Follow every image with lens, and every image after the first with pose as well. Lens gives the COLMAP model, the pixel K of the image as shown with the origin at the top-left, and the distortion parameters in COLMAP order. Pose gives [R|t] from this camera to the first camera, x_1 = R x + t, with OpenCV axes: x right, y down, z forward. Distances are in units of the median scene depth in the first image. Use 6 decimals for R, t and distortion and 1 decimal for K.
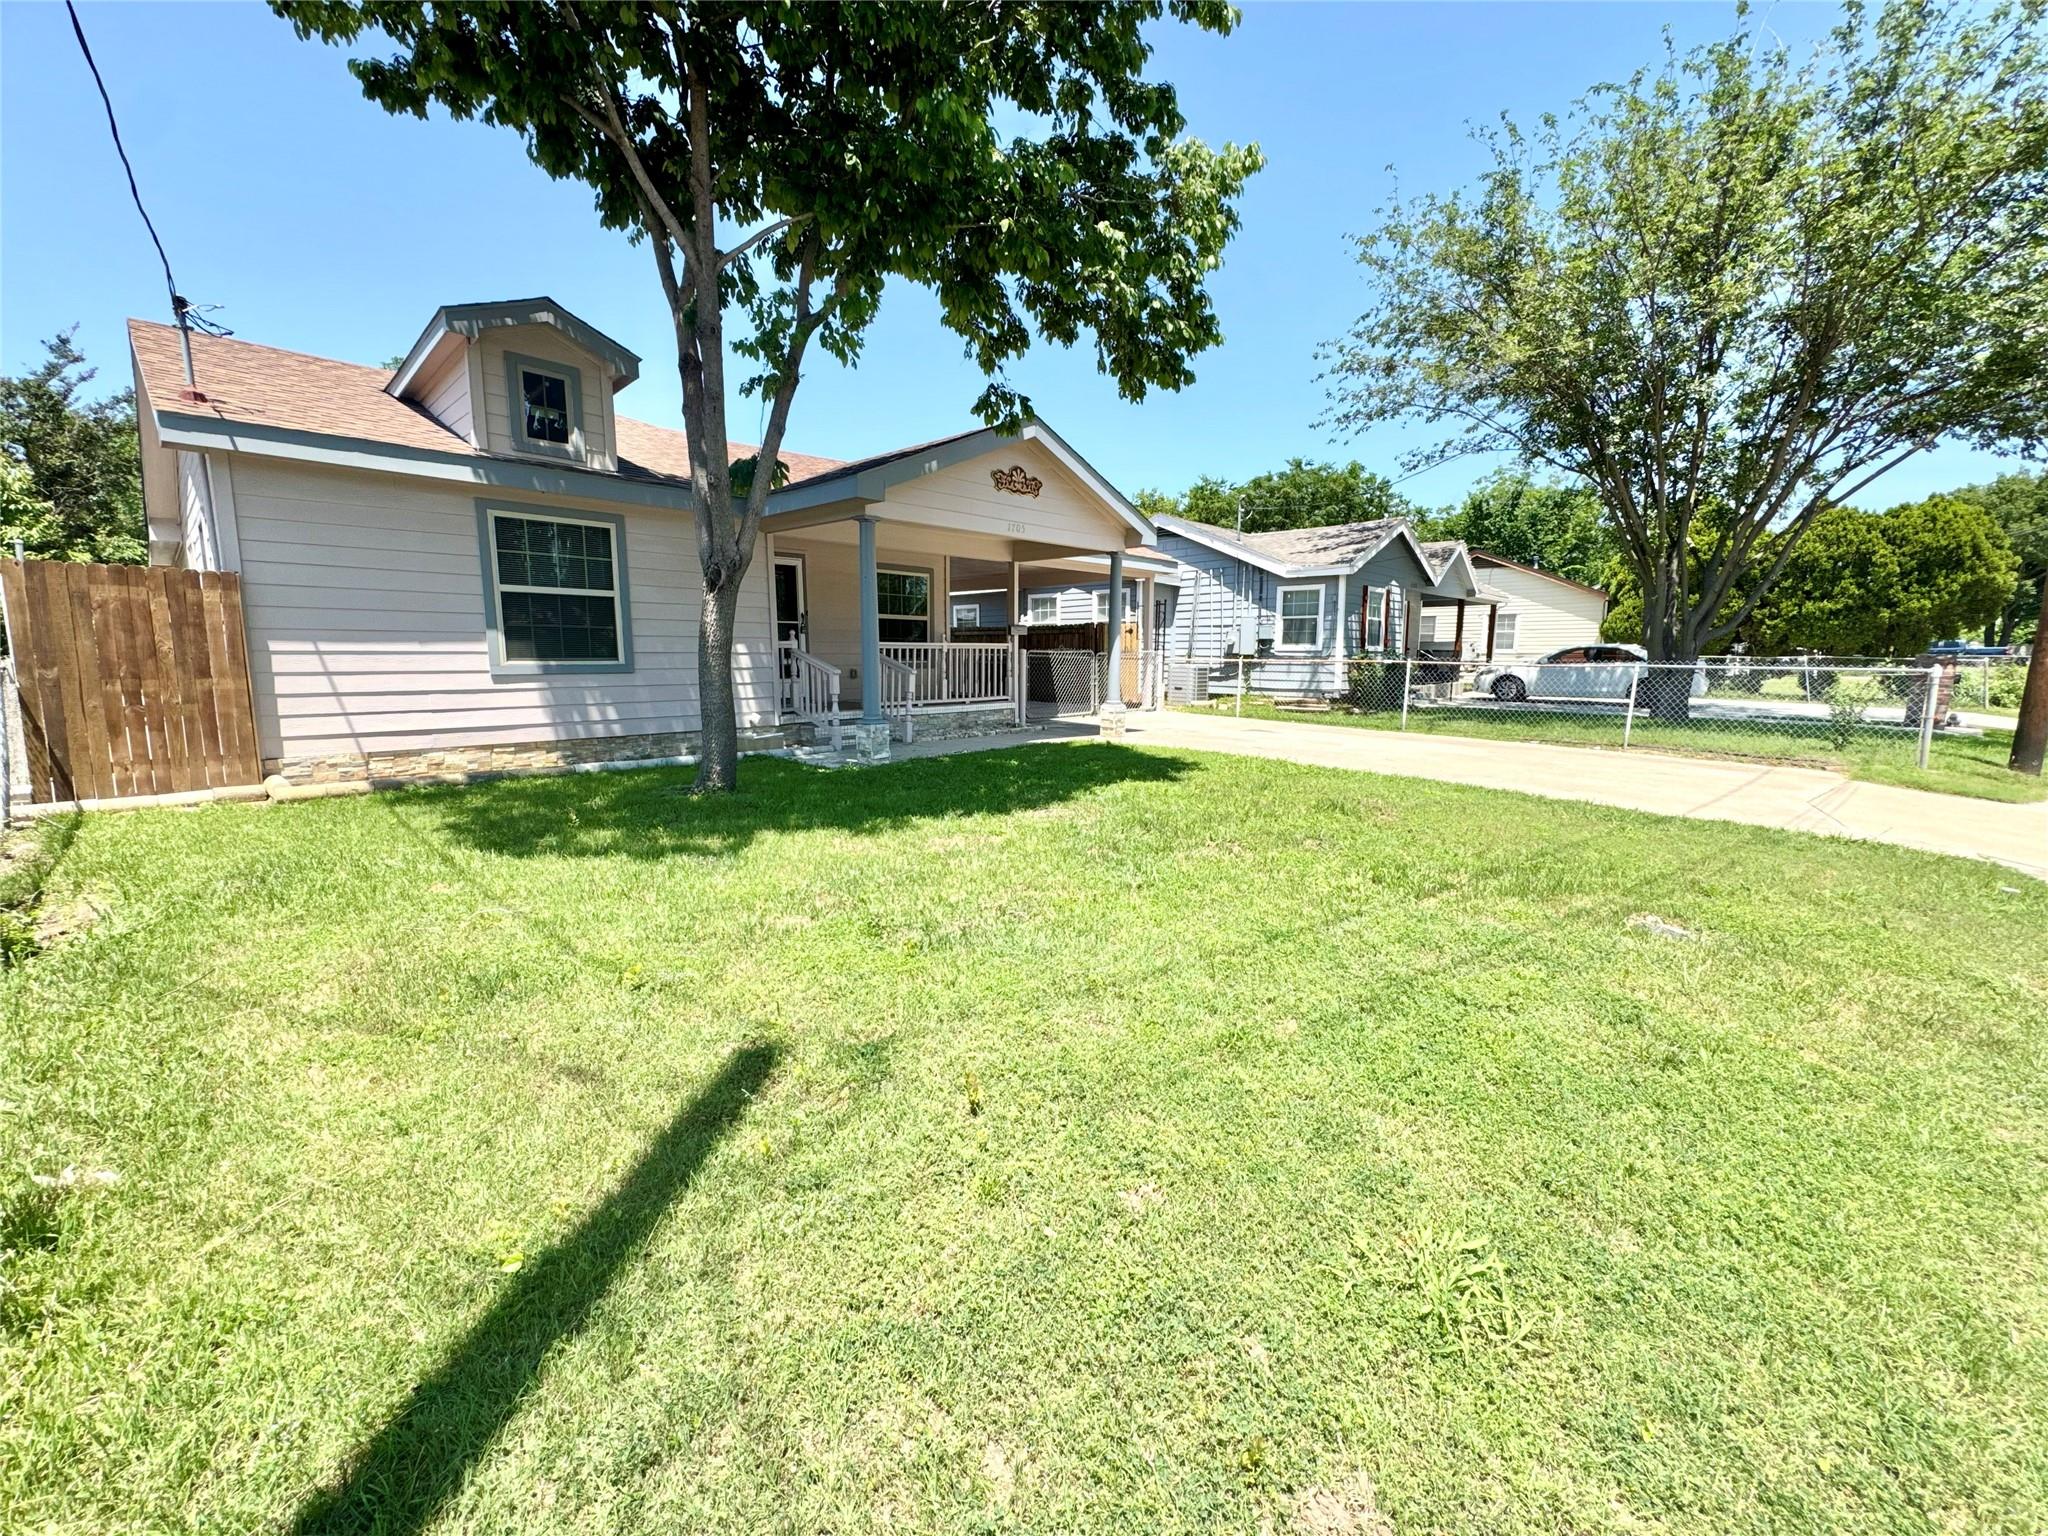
lens RADIAL K [[804.5, 0, 1024.0], [0, 804.5, 768.0], [0, 0, 1]] dist [0.000498, 0.000014]
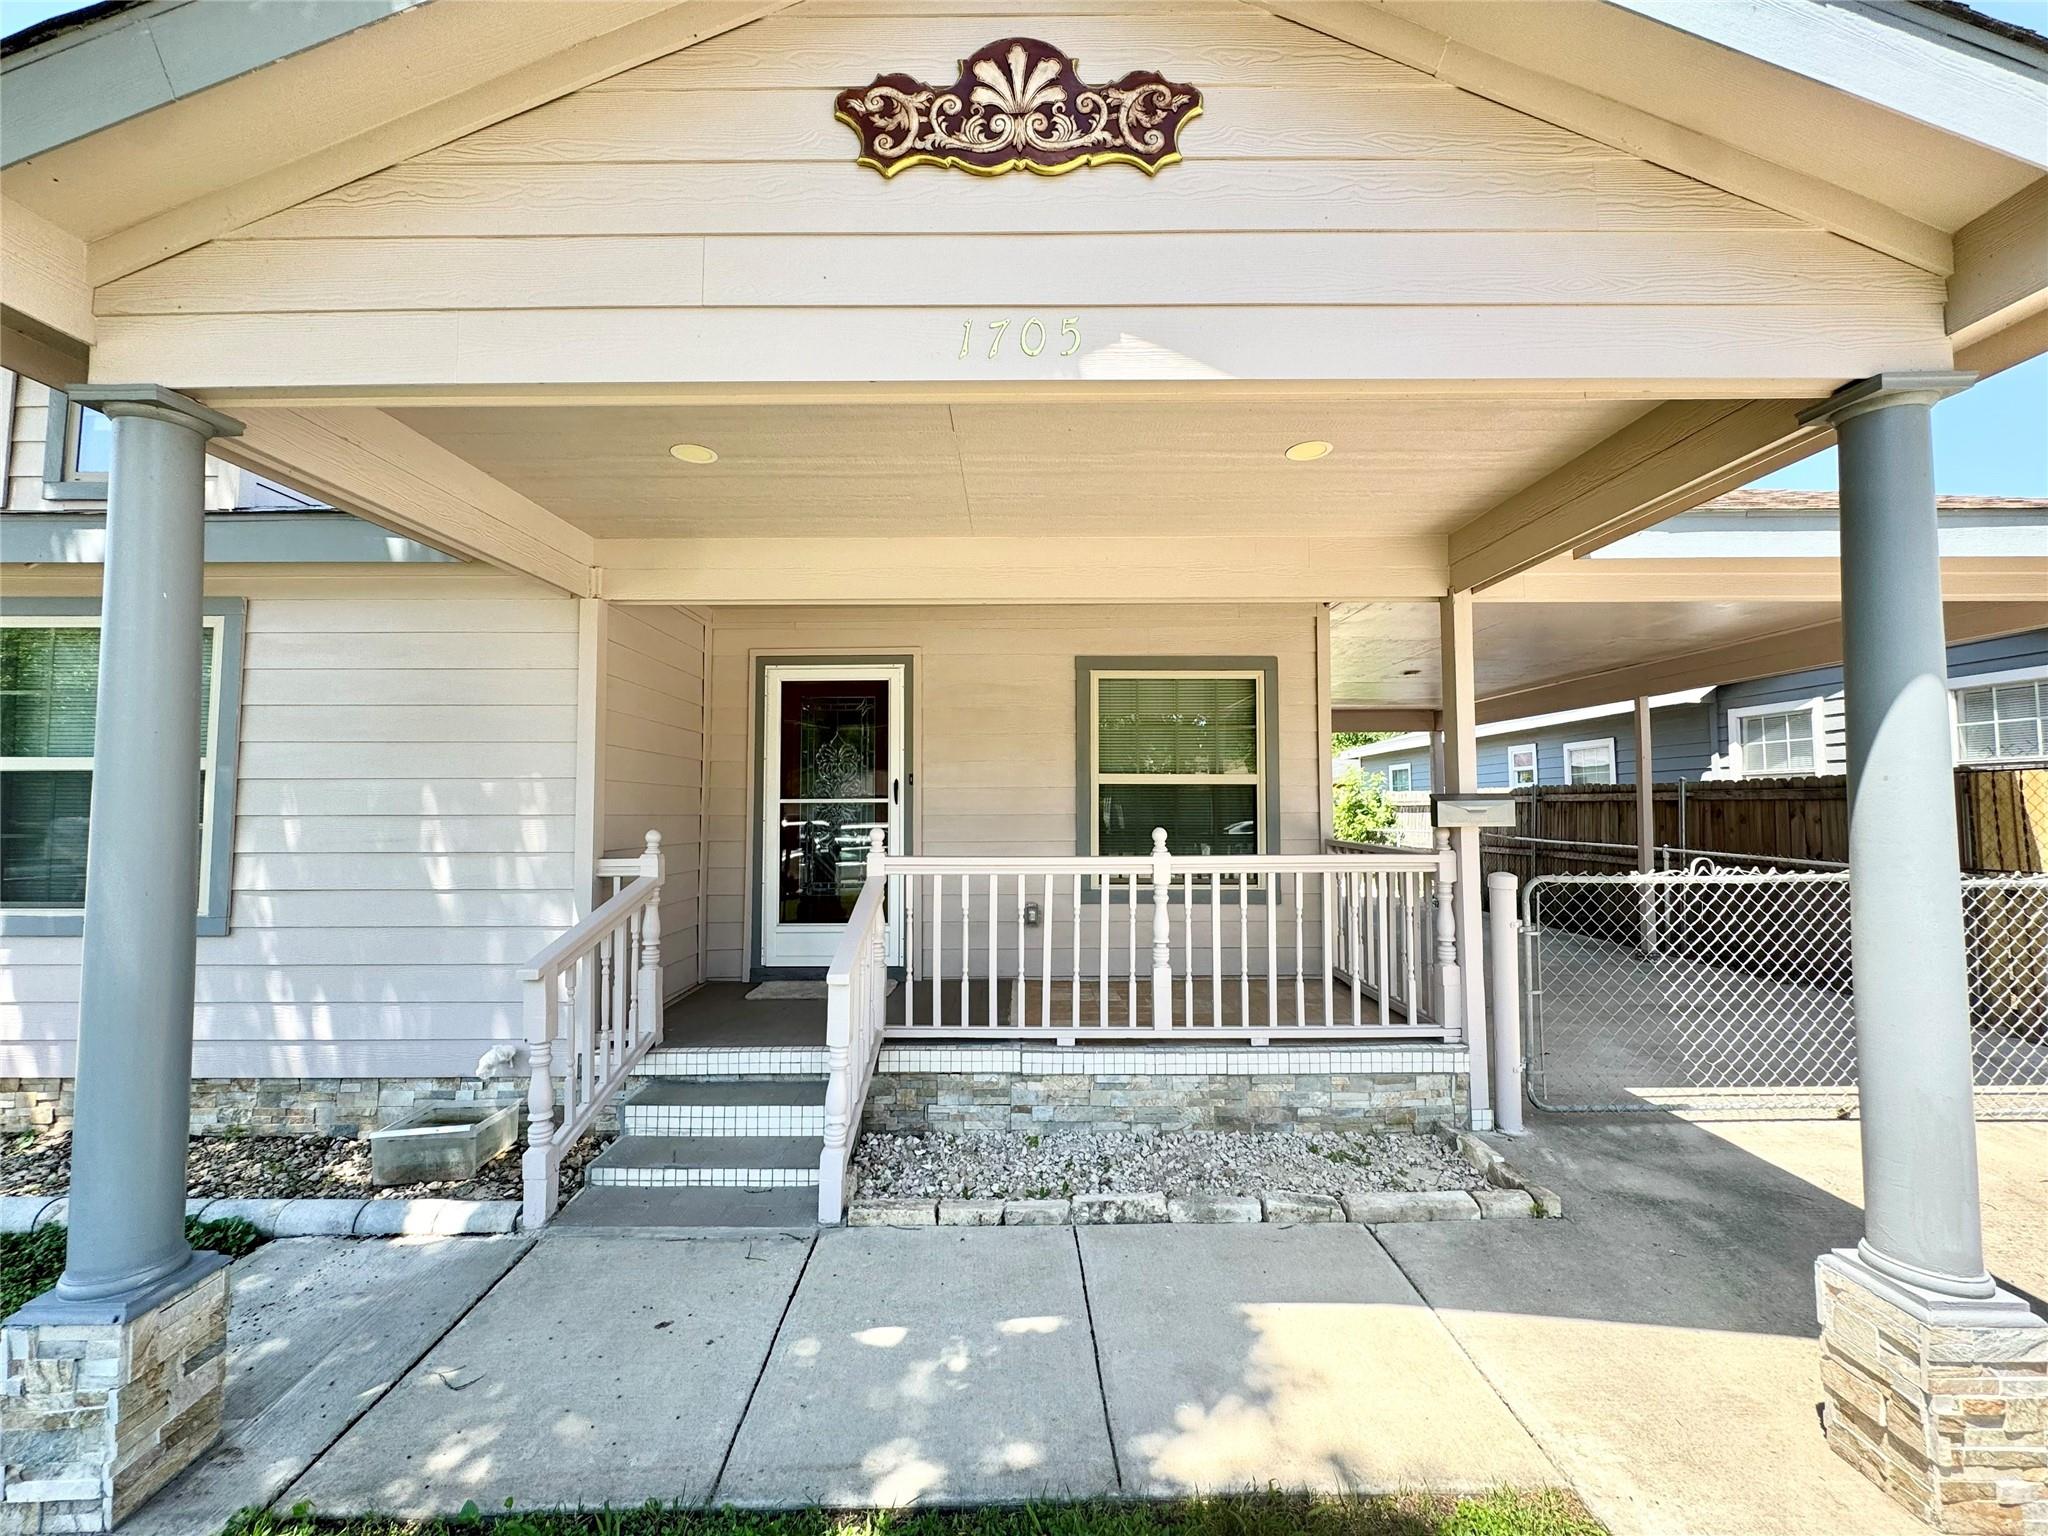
lens RADIAL K [[825.8, 0, 1024.0], [0, 825.8, 768.0], [0, 0, 1]] dist [0.000738, 0.000045]
pose [[0.702559, -0.058327, -0.709231, 0.086674], [-0.082031, 0.983354, -0.162130, -0.111130], [0.706881, 0.172085, 0.686080, 0.601329]]
